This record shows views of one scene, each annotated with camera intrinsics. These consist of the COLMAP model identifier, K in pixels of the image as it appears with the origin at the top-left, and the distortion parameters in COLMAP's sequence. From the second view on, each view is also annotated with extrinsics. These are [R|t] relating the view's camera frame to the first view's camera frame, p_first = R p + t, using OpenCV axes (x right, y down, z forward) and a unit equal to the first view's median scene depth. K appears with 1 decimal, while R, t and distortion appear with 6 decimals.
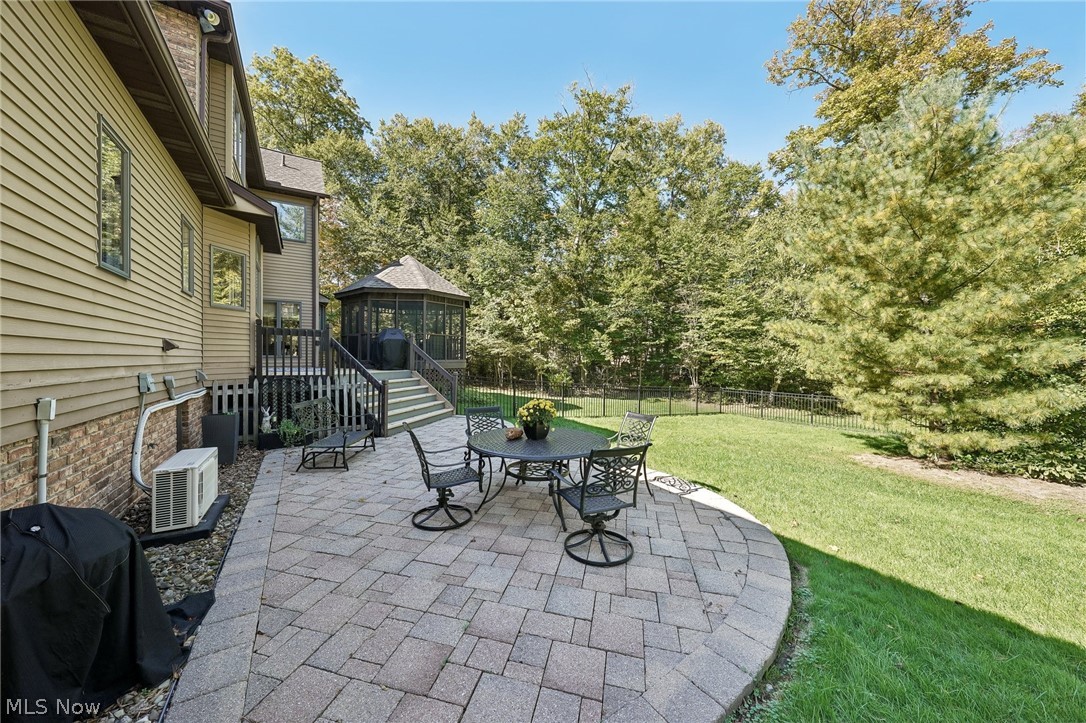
lens RADIAL K [[370.8, 0, 545.5], [0, 370.8, 354.9], [0, 0, 1]] dist [-0.007027, 0.001326]
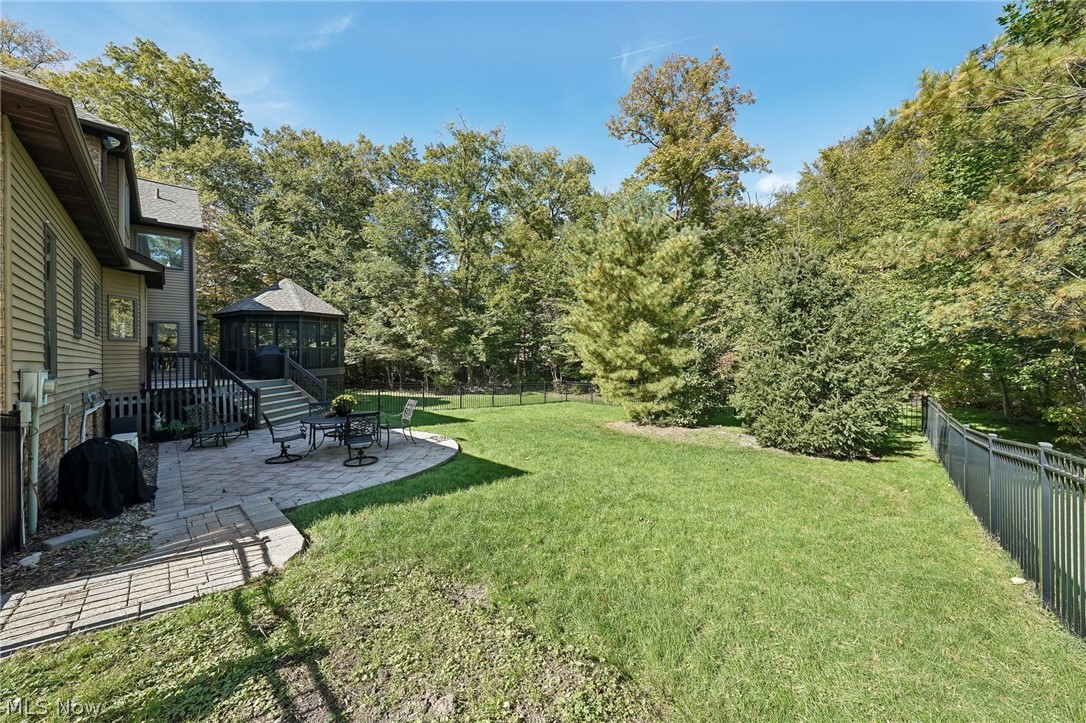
lens RADIAL K [[370.8, 0, 544.8], [0, 370.8, 343.5], [0, 0, 1]] dist [-0.007027, 0.001326]
pose [[0.976136, -0.021979, 0.216044, 0.117936], [0.027151, 0.999411, -0.020999, -0.014879], [-0.215455, 0.026364, 0.976158, -0.214610]]
